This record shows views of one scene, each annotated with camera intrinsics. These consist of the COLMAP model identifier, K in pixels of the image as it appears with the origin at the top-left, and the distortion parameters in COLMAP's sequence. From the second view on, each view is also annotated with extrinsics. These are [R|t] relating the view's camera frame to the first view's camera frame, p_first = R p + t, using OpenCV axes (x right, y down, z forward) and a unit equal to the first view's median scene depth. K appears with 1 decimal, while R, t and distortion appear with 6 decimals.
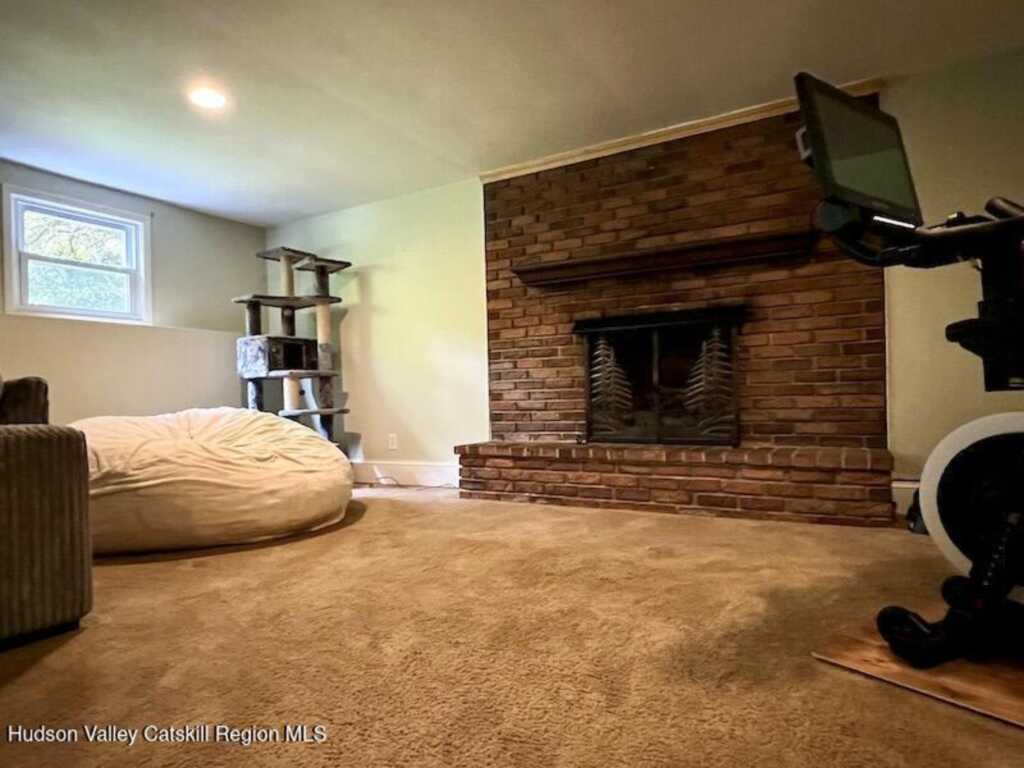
lens RADIAL K [[614.0, 0, 510.8], [0, 614.0, 391.6], [0, 0, 1]] dist [-0.007160, -0.001885]
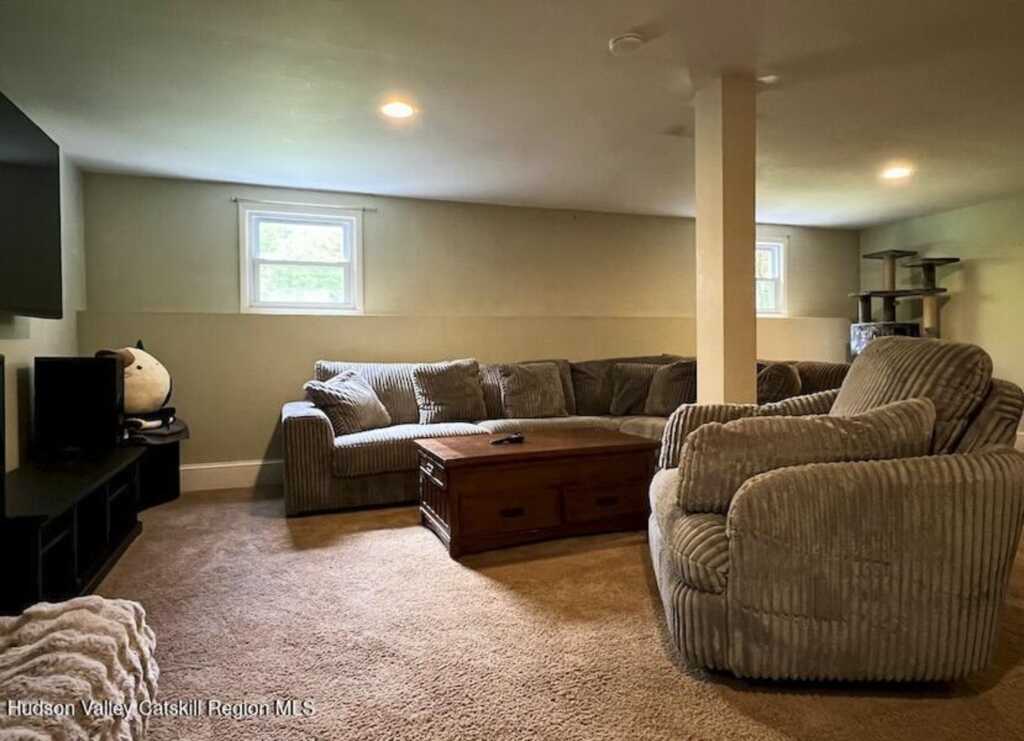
lens RADIAL K [[608.6, 0, 512.3], [0, 608.6, 369.7], [0, 0, 1]] dist [0.004235, -0.007220]
pose [[0.758386, 0.036010, -0.650810, -0.182852], [-0.009101, 0.998960, 0.044668, -0.052407], [0.651742, -0.027953, 0.757926, -0.570159]]
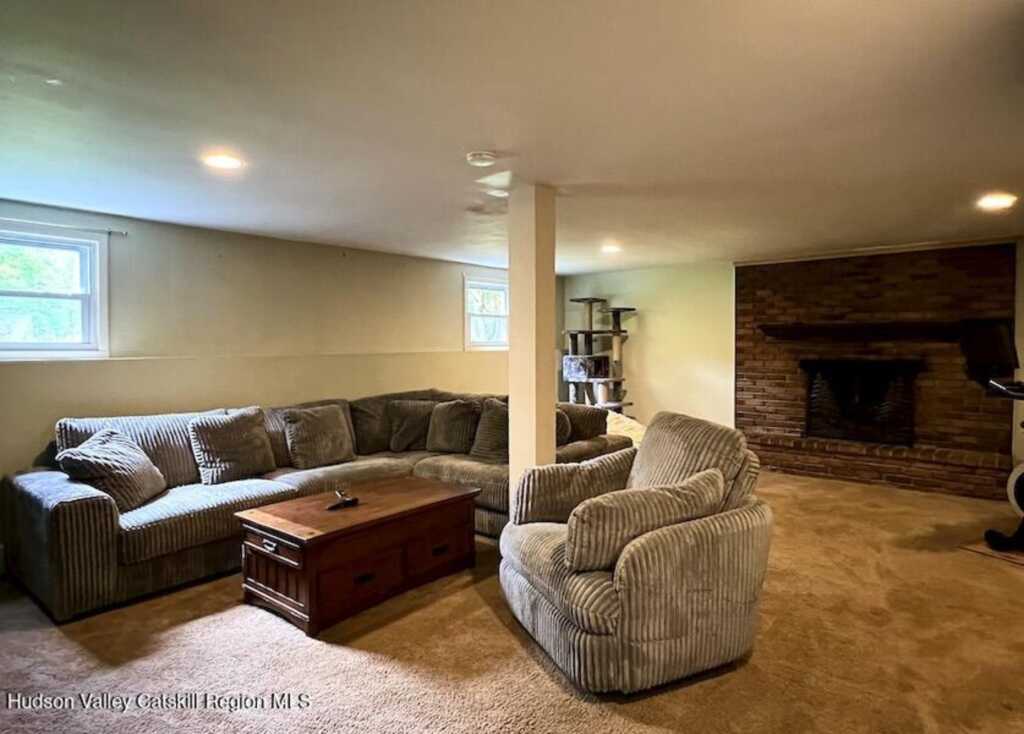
lens RADIAL K [[608.6, 0, 512.4], [0, 608.6, 359.1], [0, 0, 1]] dist [0.004235, -0.007220]
pose [[0.981872, 0.029510, -0.187234, -0.349617], [-0.024318, 0.999255, 0.029965, -0.153809], [0.187979, -0.024869, 0.981858, -0.731584]]
